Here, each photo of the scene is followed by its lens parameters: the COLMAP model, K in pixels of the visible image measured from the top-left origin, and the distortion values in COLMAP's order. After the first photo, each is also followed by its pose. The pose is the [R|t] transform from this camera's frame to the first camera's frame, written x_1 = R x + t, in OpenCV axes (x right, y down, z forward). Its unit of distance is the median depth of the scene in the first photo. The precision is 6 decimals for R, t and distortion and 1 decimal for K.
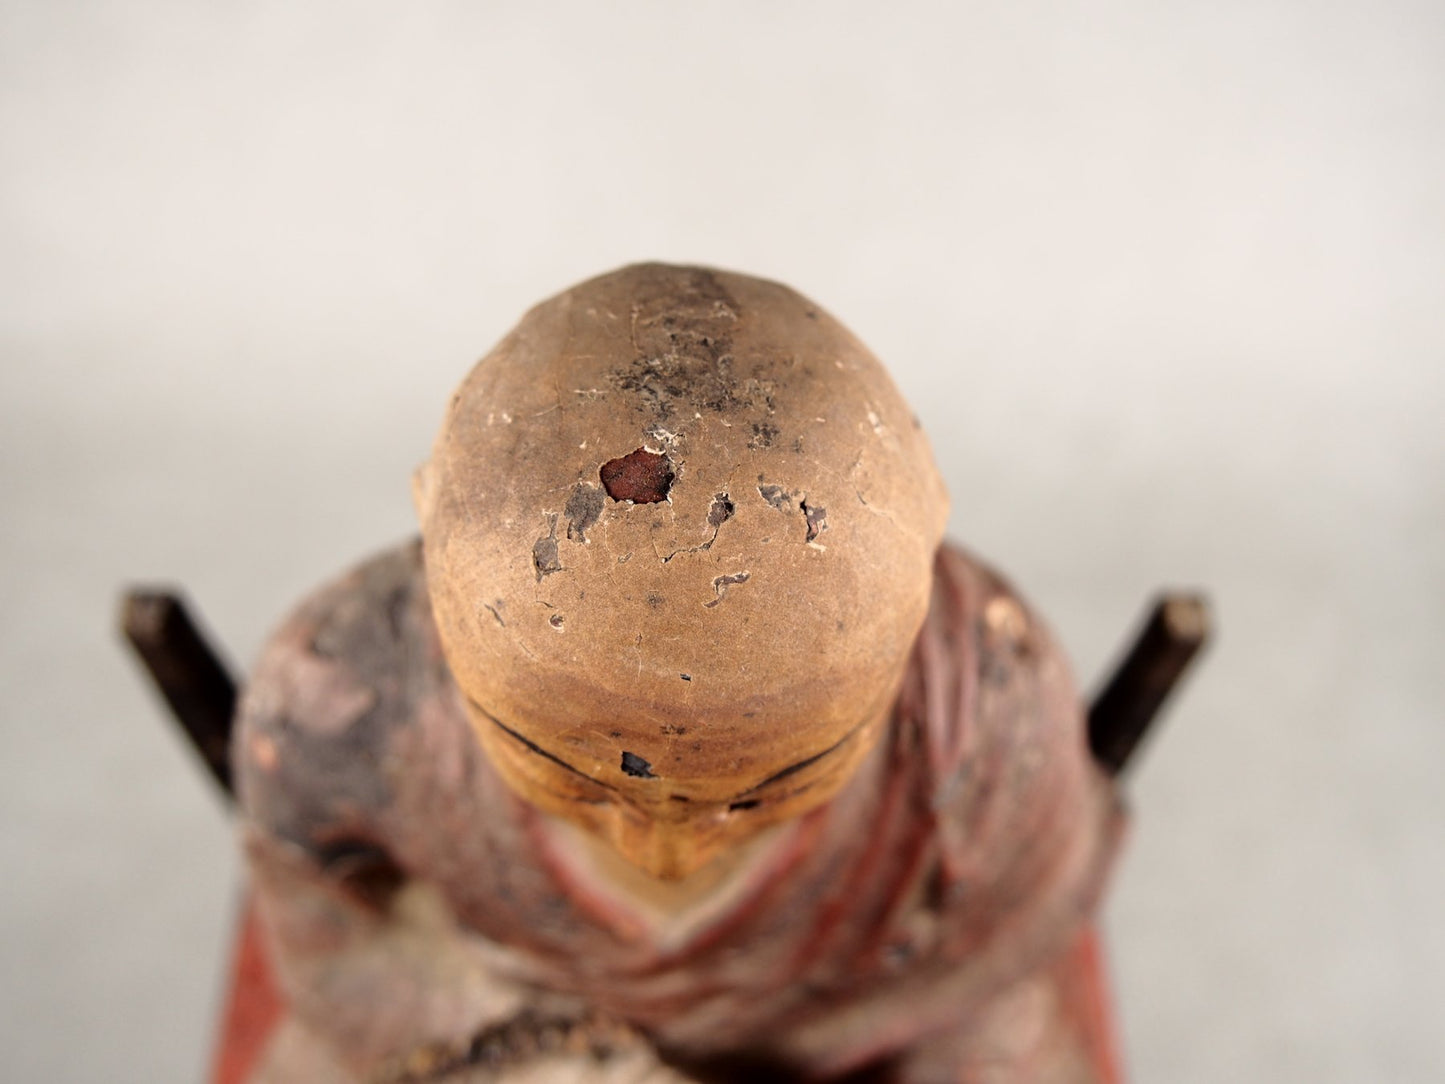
lens RADIAL K [[1400.7, 0, 724.7], [0, 1400.7, 541.8], [0, 0, 1]] dist [-0.001908, 0.000000]
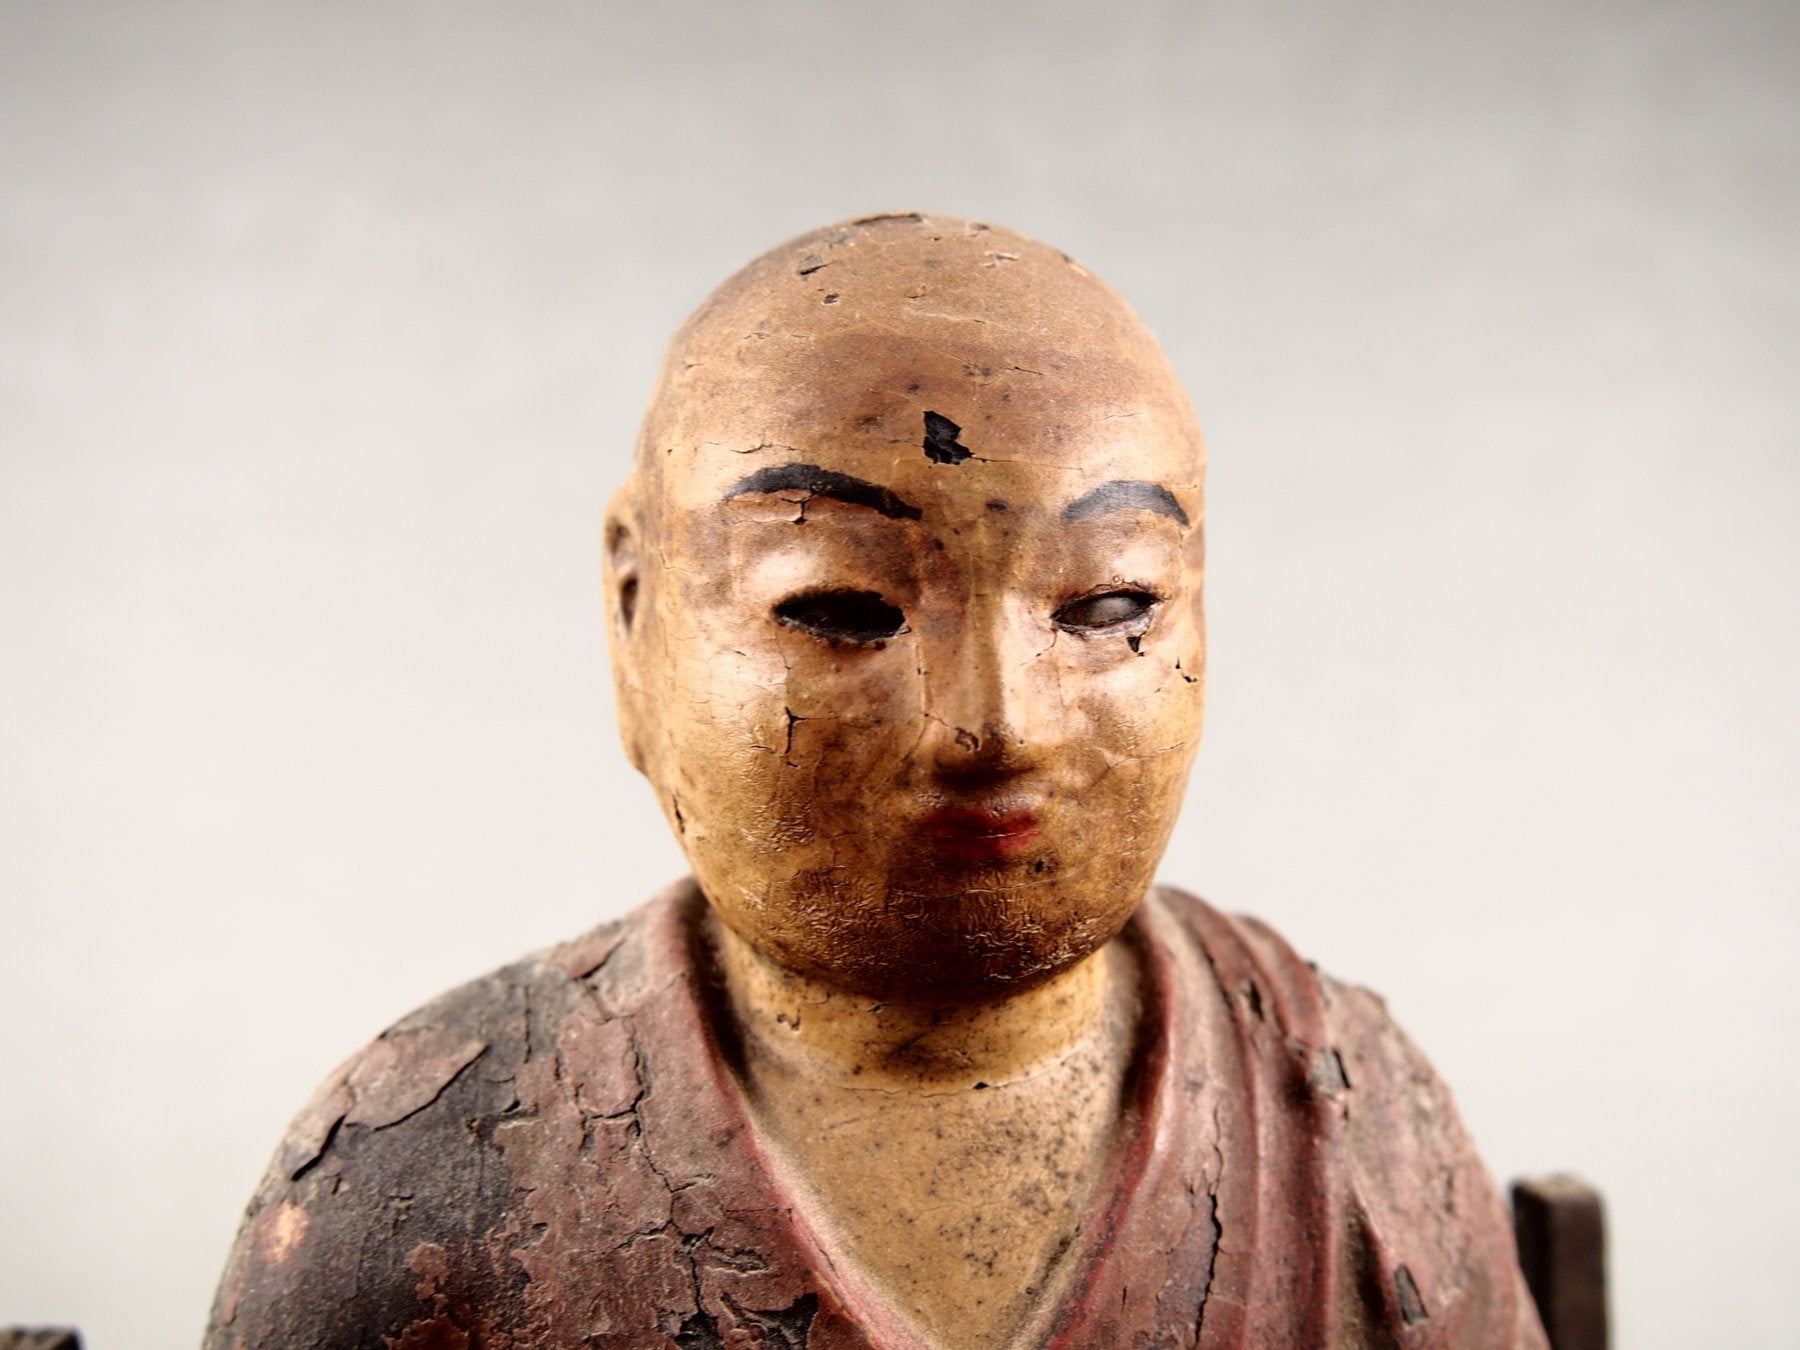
lens RADIAL K [[1771.0, 0, 898.1], [0, 1771.0, 674.4], [0, 0, 1]] dist [0.034108, 0.000000]
pose [[0.979489, -0.072598, 0.187967, -0.311745], [0.196474, 0.551139, -0.810953, 1.143152], [-0.044722, 0.831249, 0.554098, 0.544483]]
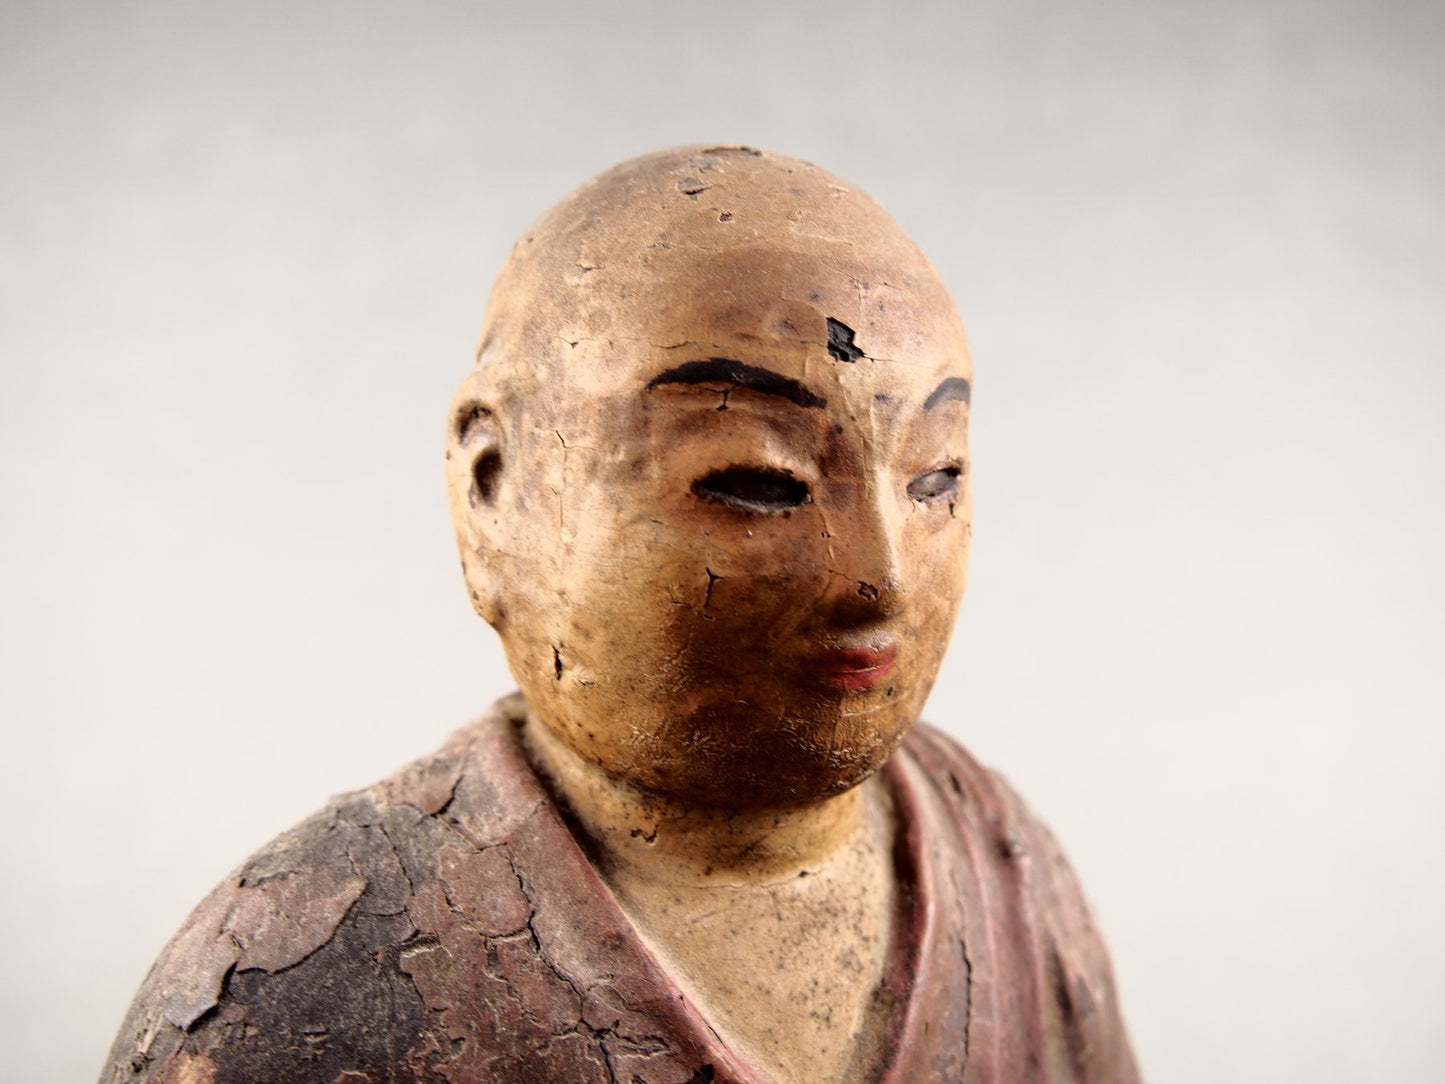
lens RADIAL K [[1421.7, 0, 721.3], [0, 1421.7, 538.6], [0, 0, 1]] dist [0.034108, 0.000000]
pose [[0.853383, -0.095977, 0.512373, -0.703756], [0.472849, 0.556274, -0.683354, 0.936655], [-0.219433, 0.825438, 0.520097, 0.622552]]
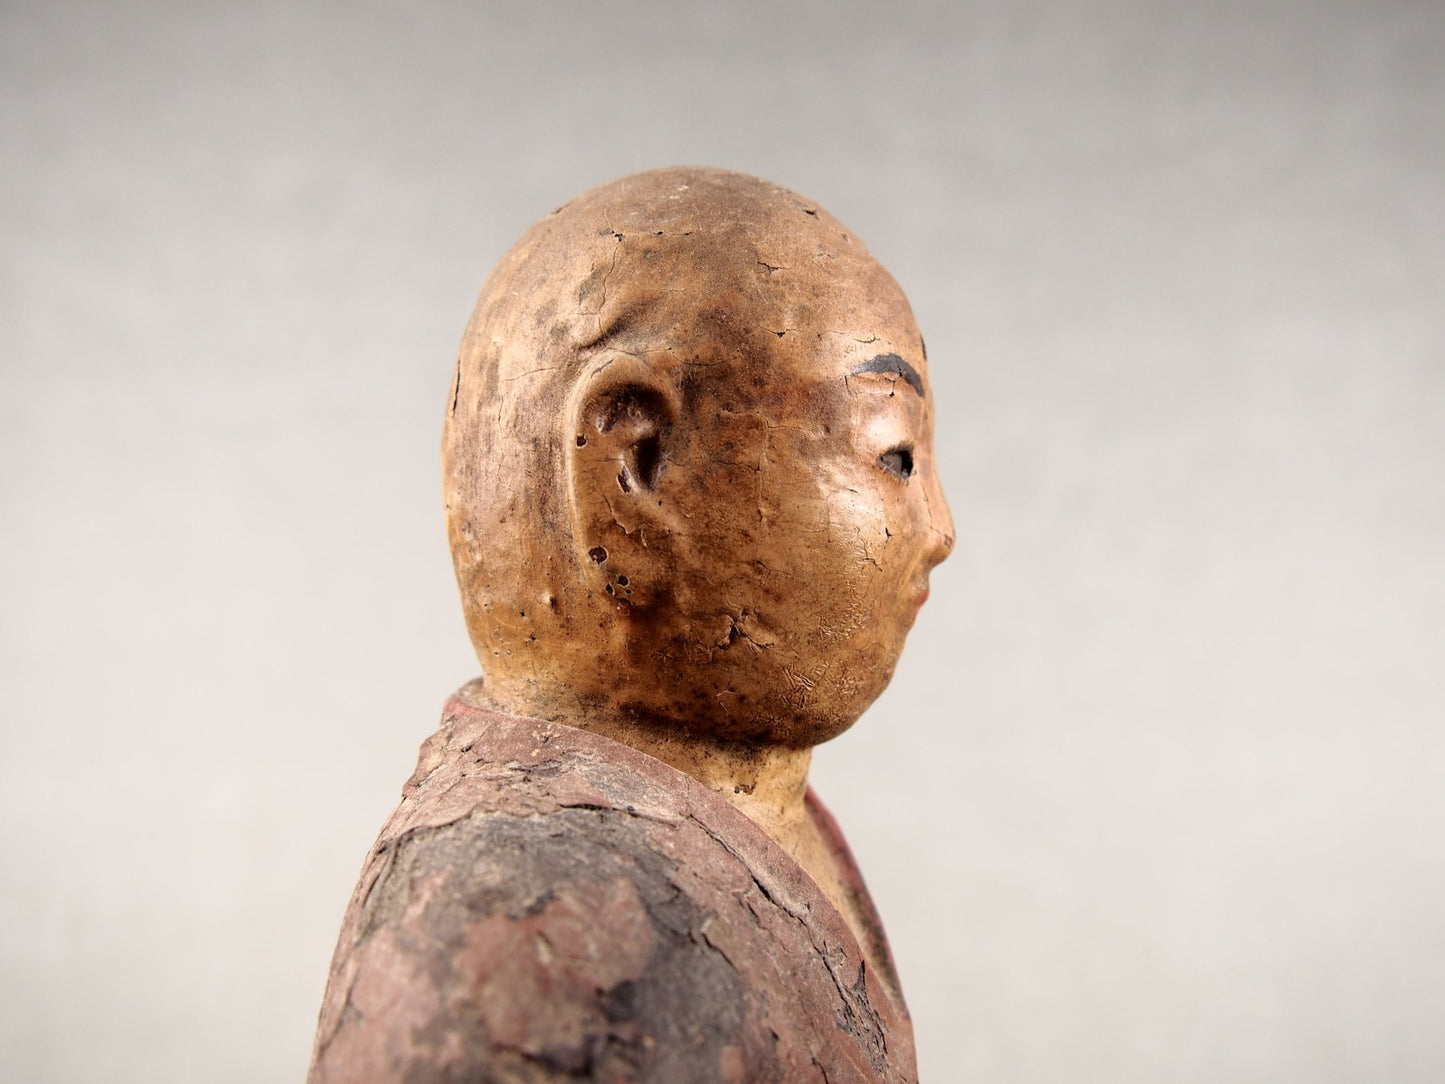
lens RADIAL K [[1421.7, 0, 726.2], [0, 1421.7, 542.2], [0, 0, 1]] dist [0.034108, 0.000000]
pose [[0.104514, -0.094593, 0.990015, -1.447573], [0.873841, 0.484030, -0.046002, 0.155992], [-0.474845, 0.869924, 0.133247, 1.106320]]
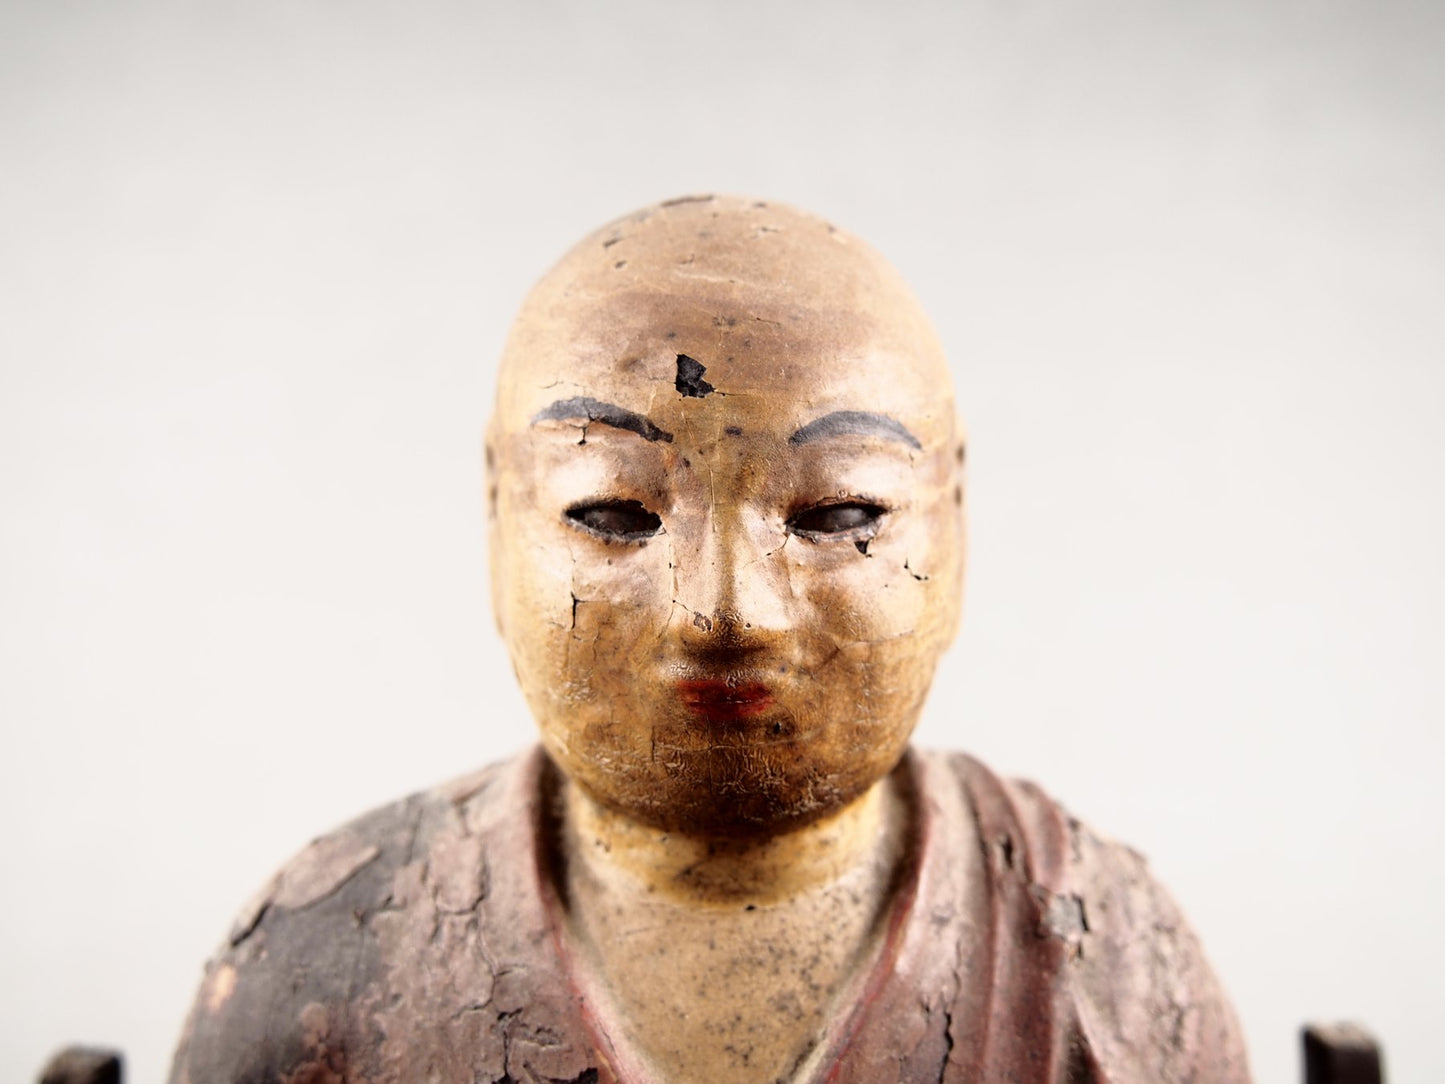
lens RADIAL K [[1421.7, 0, 720.0], [0, 1421.7, 538.7], [0, 0, 1]] dist [0.034108, 0.000000]
pose [[0.998712, -0.048962, 0.013340, -0.063471], [0.037566, 0.536573, -0.843017, 1.158491], [0.034118, 0.842432, 0.537721, 0.552329]]
